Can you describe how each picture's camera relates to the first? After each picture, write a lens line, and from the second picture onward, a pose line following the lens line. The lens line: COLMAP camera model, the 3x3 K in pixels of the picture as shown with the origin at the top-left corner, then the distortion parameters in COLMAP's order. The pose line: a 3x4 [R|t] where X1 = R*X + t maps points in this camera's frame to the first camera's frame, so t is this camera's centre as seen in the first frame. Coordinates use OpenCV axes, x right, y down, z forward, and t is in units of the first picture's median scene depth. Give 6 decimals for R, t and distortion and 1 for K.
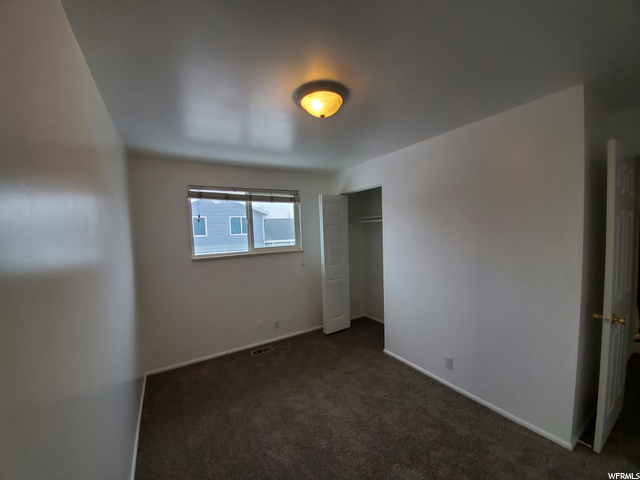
lens RADIAL K [[253.4, 0, 316.7], [0, 253.4, 241.5], [0, 0, 1]] dist [-0.000732, -0.000085]
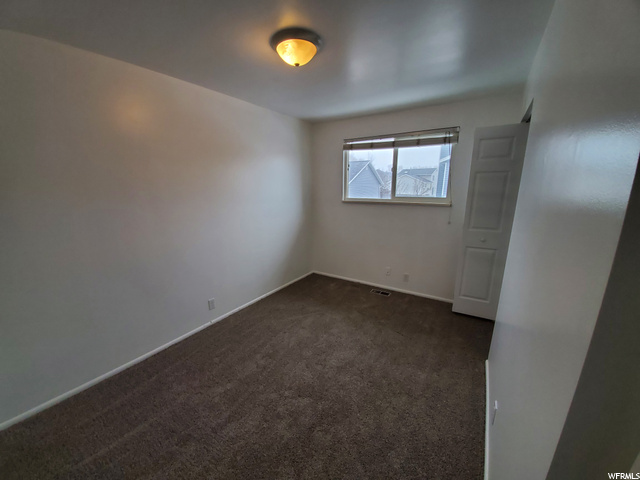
lens RADIAL K [[253.4, 0, 316.7], [0, 253.4, 241.5], [0, 0, 1]] dist [-0.000732, -0.000085]
pose [[0.438458, 0.230458, -0.868702, 0.531655], [-0.053825, 0.971564, 0.230579, -0.016328], [0.897138, -0.054342, 0.438395, 0.276929]]
